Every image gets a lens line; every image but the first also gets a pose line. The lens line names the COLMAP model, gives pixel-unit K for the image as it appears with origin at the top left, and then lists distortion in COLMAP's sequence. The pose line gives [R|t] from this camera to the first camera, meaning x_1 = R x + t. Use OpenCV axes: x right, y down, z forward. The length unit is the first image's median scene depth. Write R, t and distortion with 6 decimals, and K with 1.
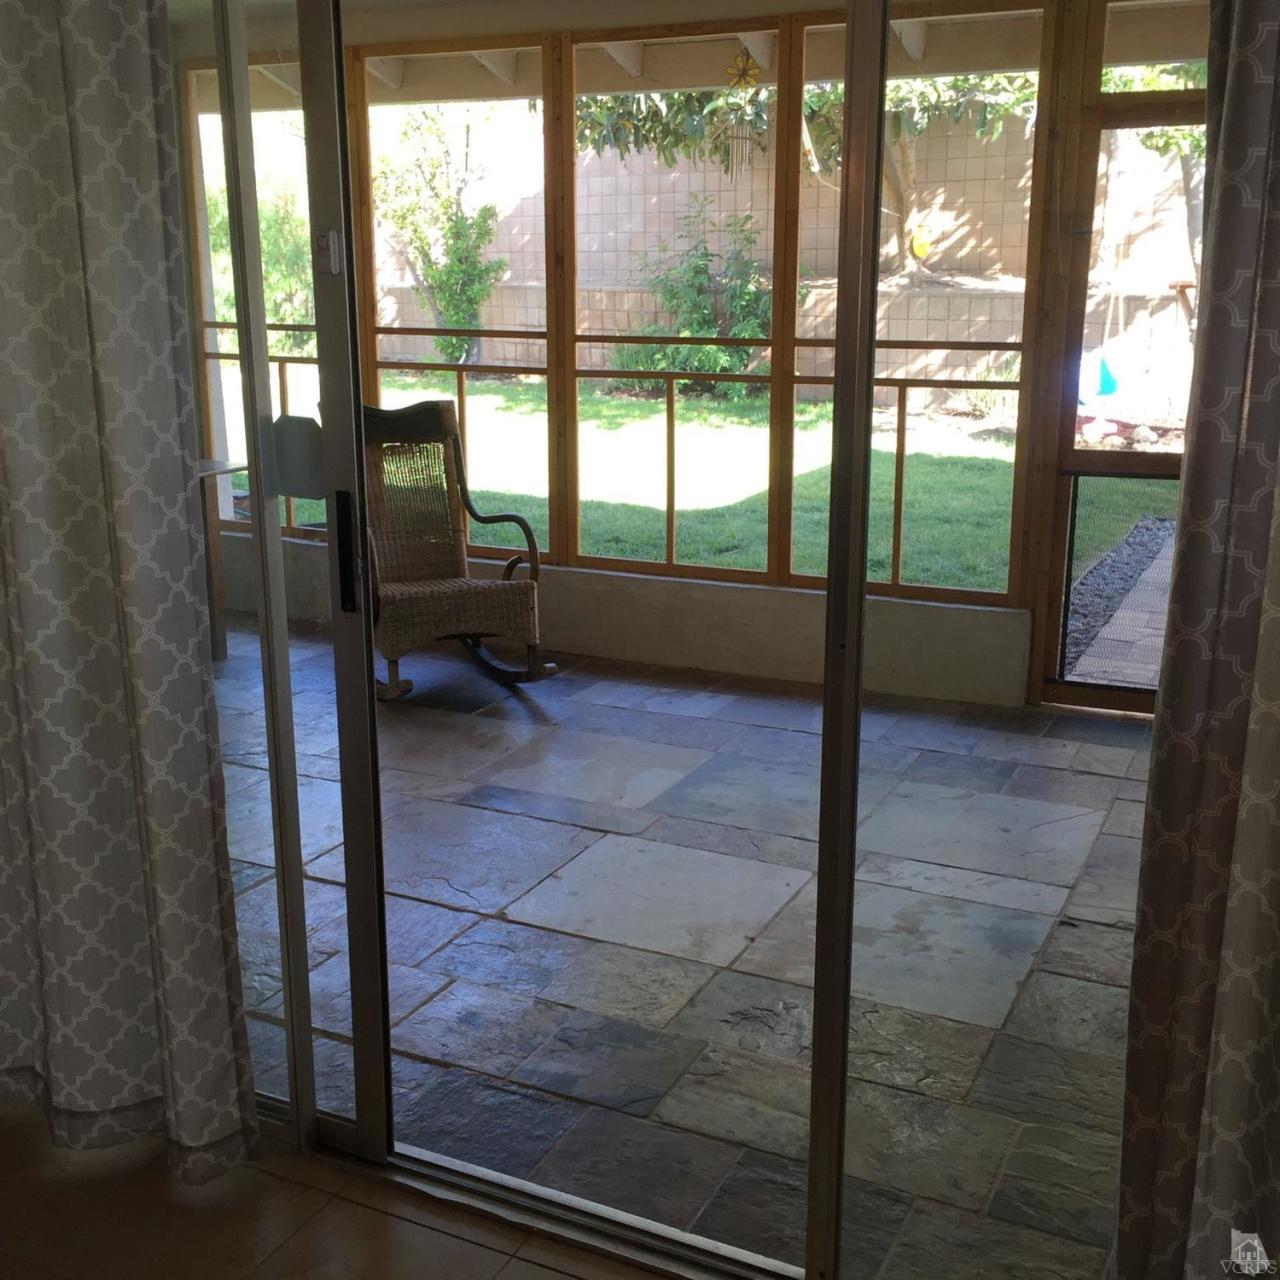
lens RADIAL K [[1453.7, 0, 647.1], [0, 1453.7, 643.9], [0, 0, 1]] dist [0.057607, 0.000000]
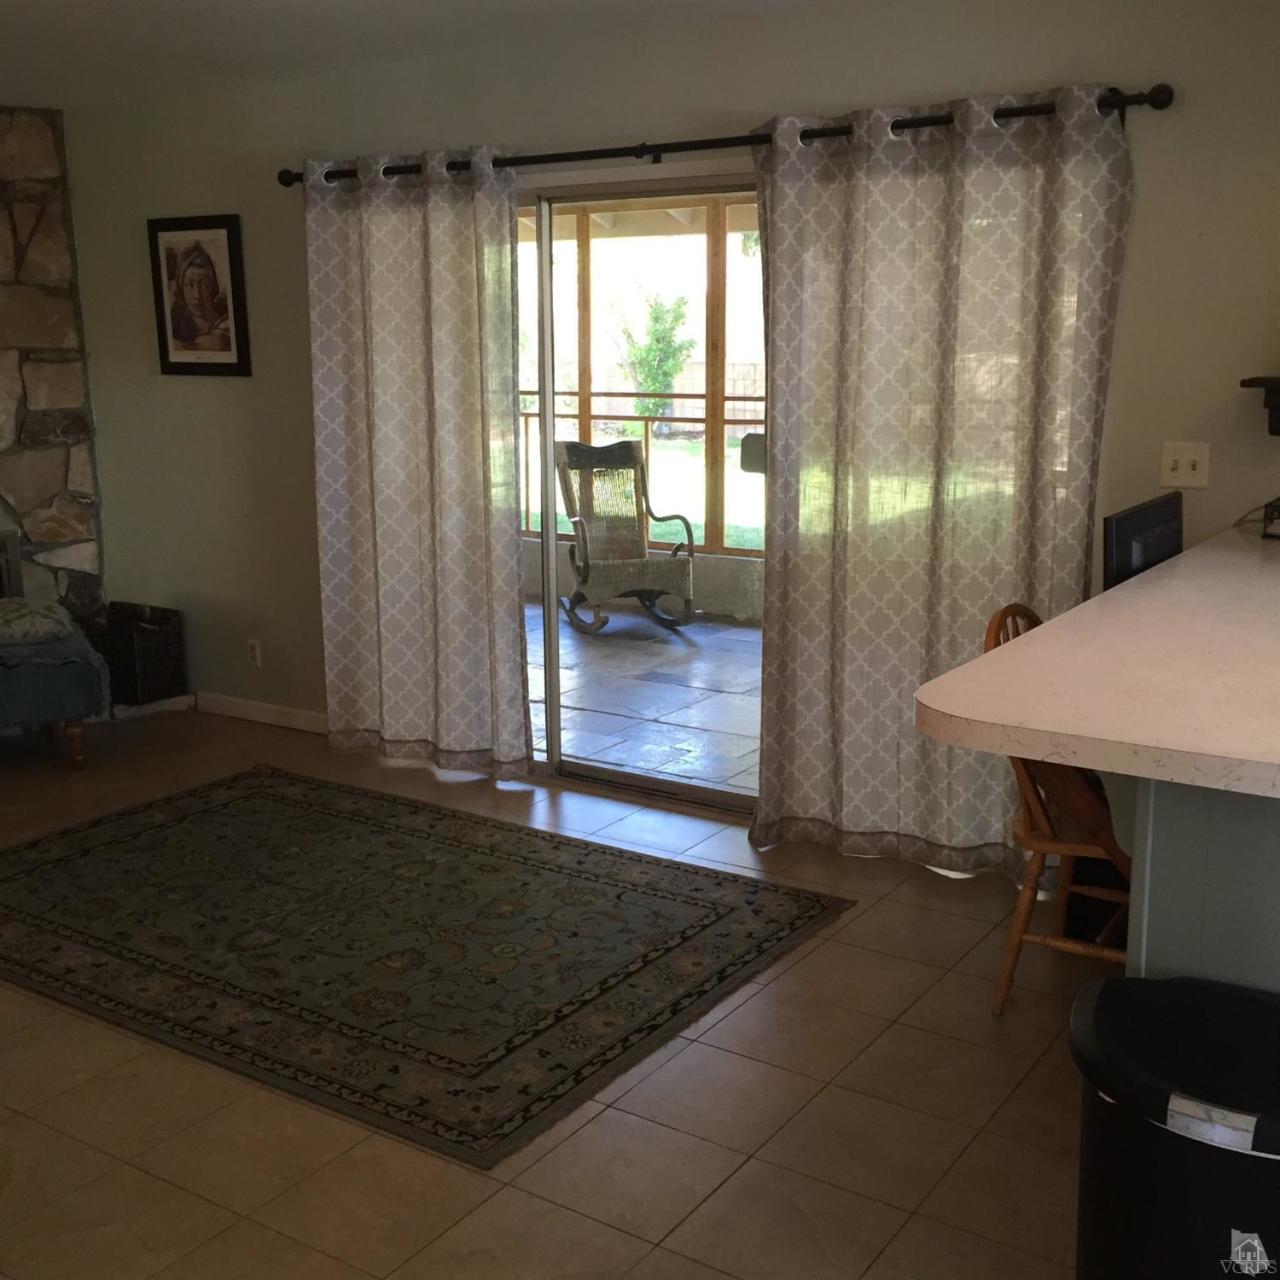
lens RADIAL K [[1453.7, 0, 634.8], [0, 1453.7, 640.5], [0, 0, 1]] dist [0.057607, 0.000000]
pose [[0.989717, 0.021118, -0.141470, 0.072066], [-0.028117, 0.998468, -0.047659, 0.103957], [0.140247, 0.051147, 0.988795, -0.440829]]
